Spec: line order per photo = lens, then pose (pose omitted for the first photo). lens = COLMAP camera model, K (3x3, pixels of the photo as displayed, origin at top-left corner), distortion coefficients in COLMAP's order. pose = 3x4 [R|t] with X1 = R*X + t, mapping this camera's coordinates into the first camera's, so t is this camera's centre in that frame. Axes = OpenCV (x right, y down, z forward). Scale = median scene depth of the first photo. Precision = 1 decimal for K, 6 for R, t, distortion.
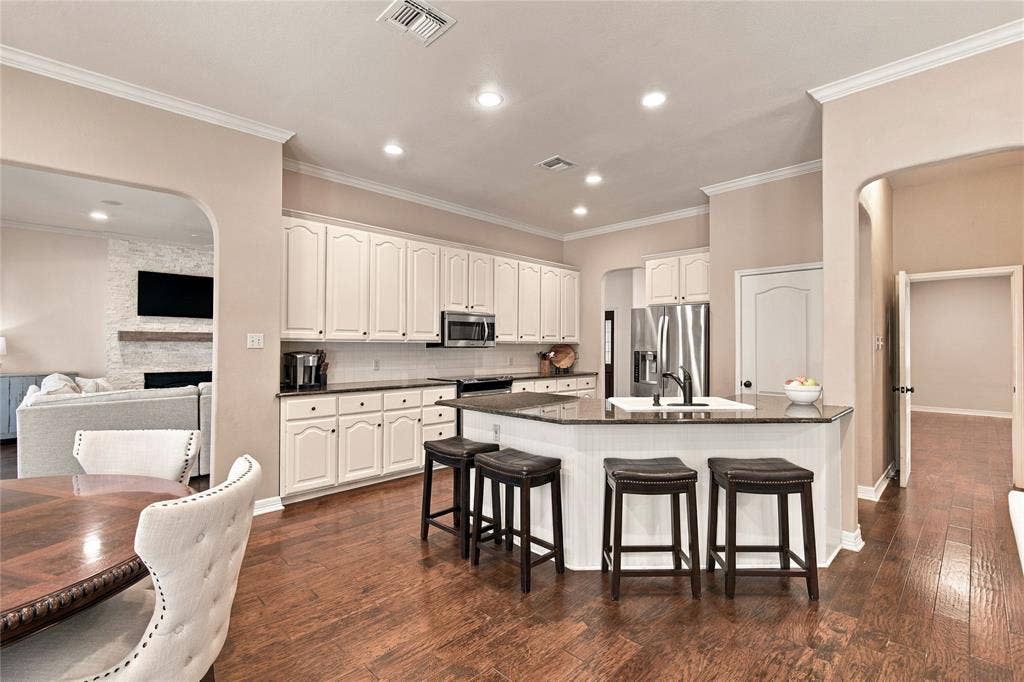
lens RADIAL K [[458.9, 0, 513.3], [0, 458.9, 343.1], [0, 0, 1]] dist [-0.000090, -0.000168]
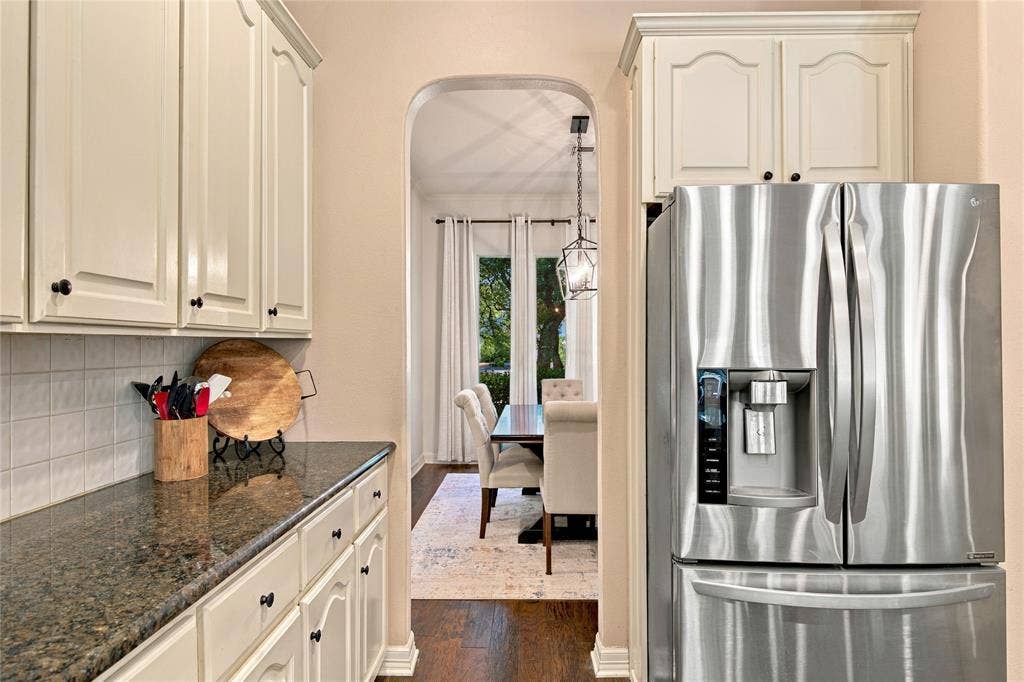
lens RADIAL K [[583.1, 0, 513.8], [0, 583.1, 339.2], [0, 0, 1]] dist [-0.000125, 0.001307]
pose [[0.717600, 0.005931, 0.696430, -0.006580], [-0.008905, 0.999960, 0.000660, 0.001009], [-0.696398, -0.006676, 0.717625, 0.699170]]
